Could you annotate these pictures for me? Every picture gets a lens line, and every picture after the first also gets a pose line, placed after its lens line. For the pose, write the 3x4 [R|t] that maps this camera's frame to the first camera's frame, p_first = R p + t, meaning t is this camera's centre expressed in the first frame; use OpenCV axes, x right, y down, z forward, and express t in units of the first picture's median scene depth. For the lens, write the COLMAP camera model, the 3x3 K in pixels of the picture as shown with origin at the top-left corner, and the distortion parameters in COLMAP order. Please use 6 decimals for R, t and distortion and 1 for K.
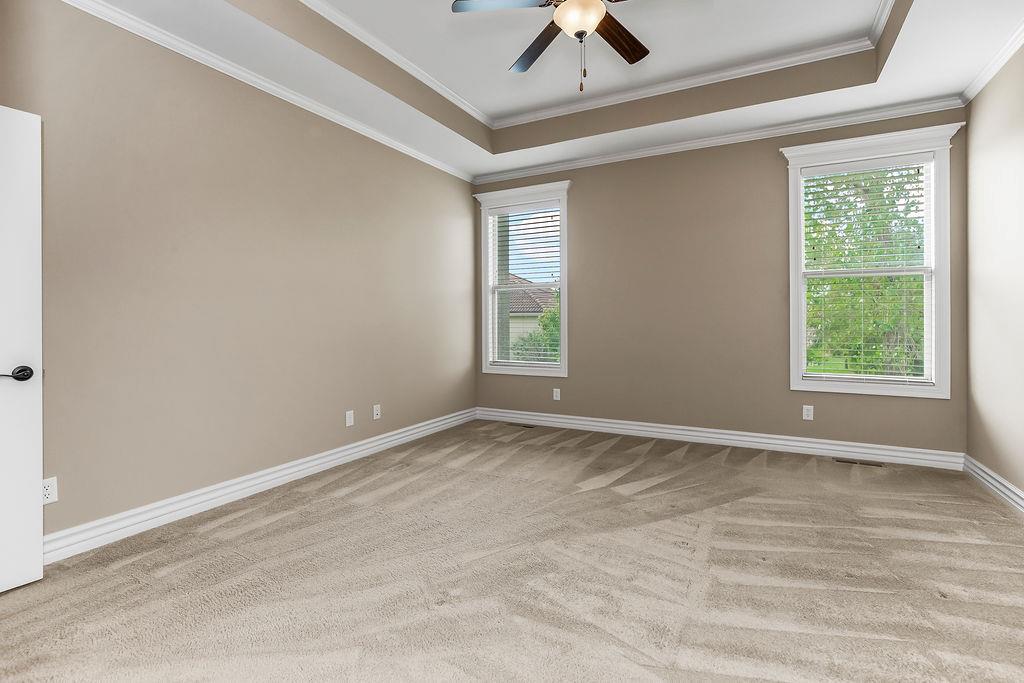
lens RADIAL K [[478.1, 0, 514.7], [0, 478.1, 321.6], [0, 0, 1]] dist [0.001483, 0.001264]
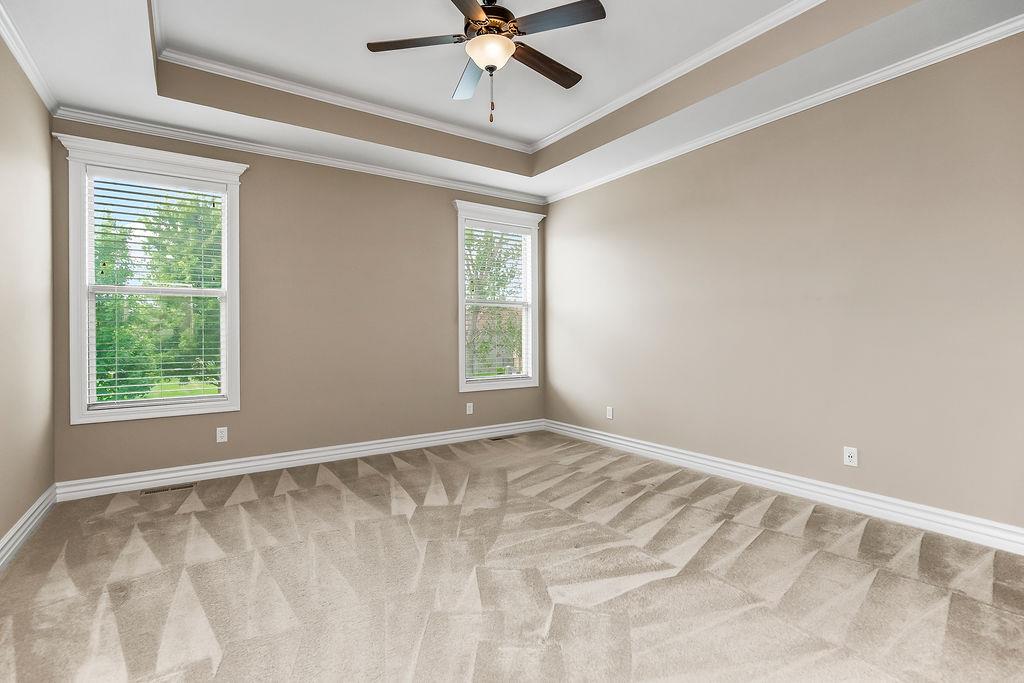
lens RADIAL K [[478.1, 0, 509.5], [0, 478.1, 337.3], [0, 0, 1]] dist [0.001483, 0.001264]
pose [[0.481308, -0.005543, 0.876534, -0.476143], [0.006772, 0.999974, 0.002605, -0.005685], [-0.876526, 0.004682, 0.481332, 0.284000]]
